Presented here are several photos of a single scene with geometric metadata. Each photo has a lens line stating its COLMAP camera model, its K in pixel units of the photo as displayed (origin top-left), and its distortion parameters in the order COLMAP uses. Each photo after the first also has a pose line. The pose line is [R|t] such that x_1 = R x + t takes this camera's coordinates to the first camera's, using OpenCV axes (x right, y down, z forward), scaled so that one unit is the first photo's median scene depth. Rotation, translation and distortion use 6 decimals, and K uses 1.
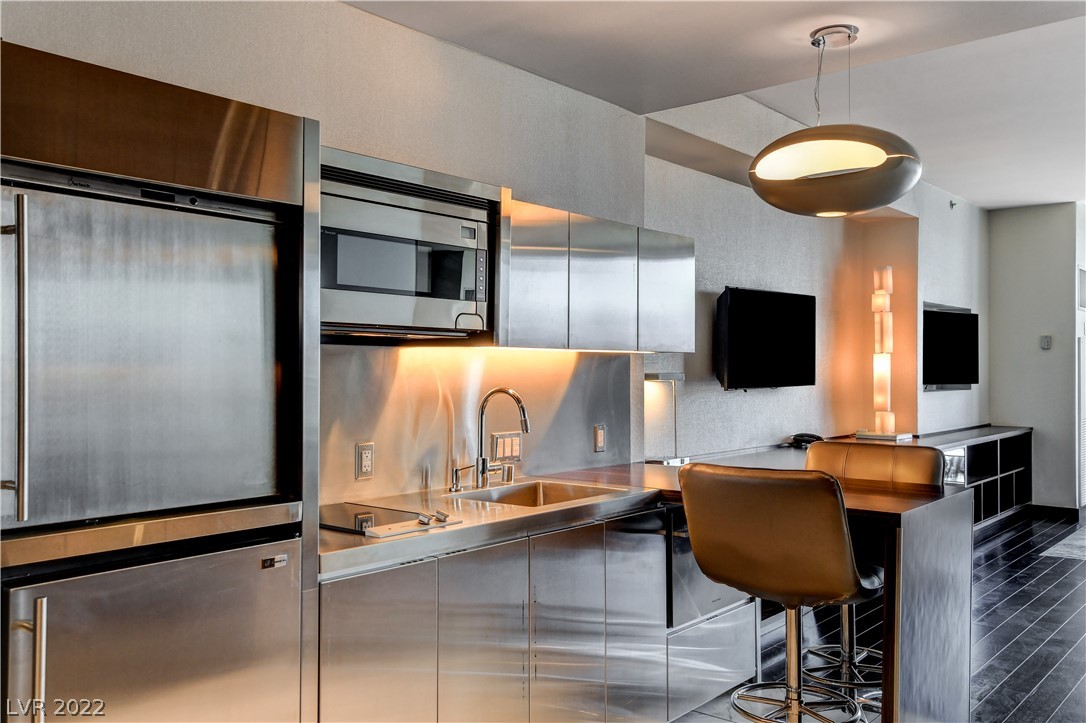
lens RADIAL K [[918.5, 0, 543.0], [0, 918.5, 361.5], [0, 0, 1]] dist [0.010173, 0.006665]
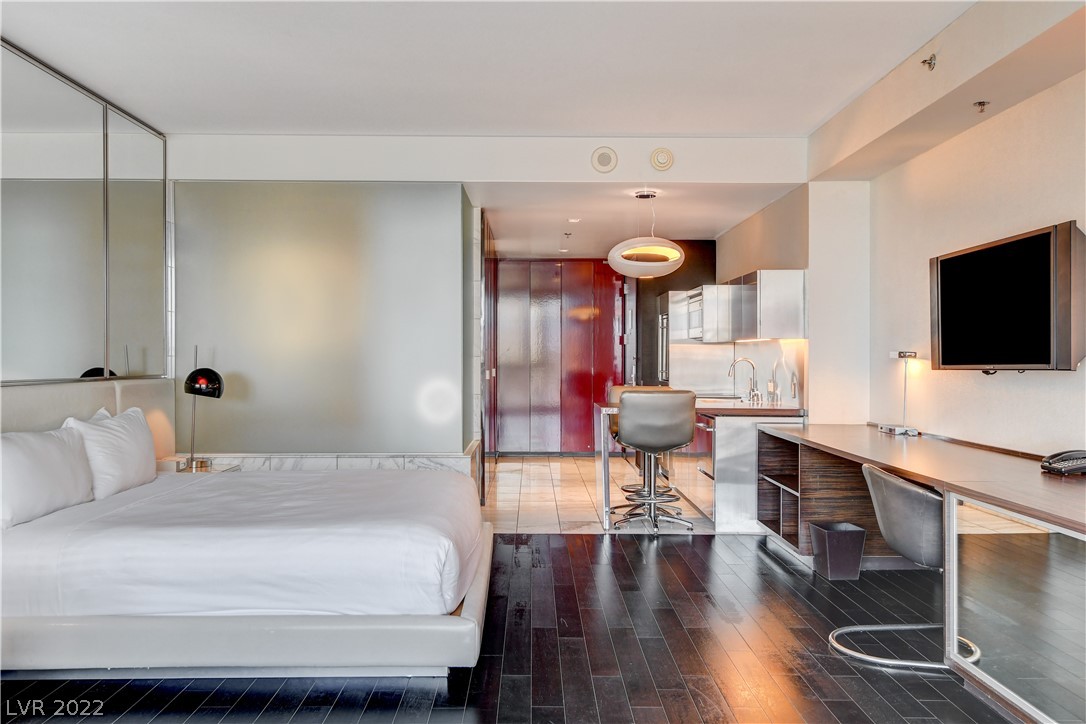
lens RADIAL K [[888.6, 0, 543.0], [0, 888.6, 362.0], [0, 0, 1]] dist [0.011845, 0.008313]
pose [[-0.753523, 0.002717, -0.657416, 1.431870], [0.003996, 0.999992, -0.000448, 0.029757], [0.657409, -0.002964, -0.753528, 1.850848]]
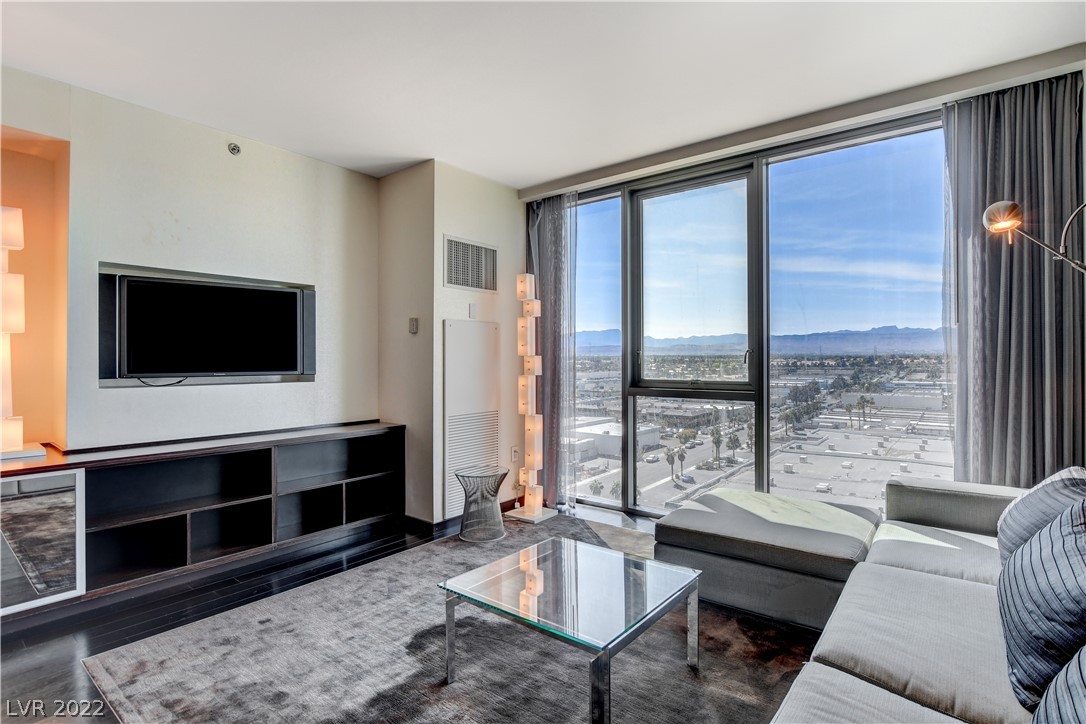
lens RADIAL K [[531.1, 0, 542.6], [0, 531.1, 356.2], [0, 0, 1]] dist [-0.018441, -0.000363]
pose [[0.999643, -0.000067, 0.026717, 1.303150], [0.000062, 1.000000, 0.000188, 0.014540], [-0.026717, -0.000187, 0.999643, 1.013493]]
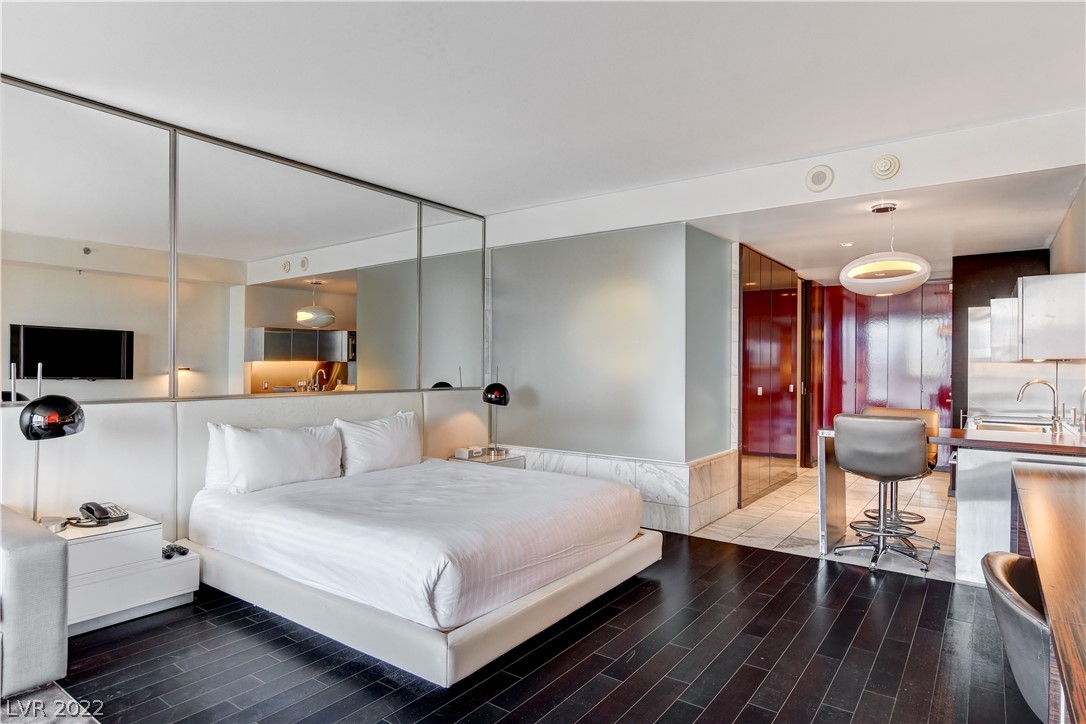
lens RADIAL K [[620.0, 0, 538.2], [0, 620.0, 368.4], [0, 0, 1]] dist [-0.012449, 0.000341]
pose [[-0.997750, -0.004473, -0.066888, 0.900788], [-0.004181, 0.999981, -0.004507, 0.010460], [0.066907, -0.004217, -0.997750, 1.780491]]
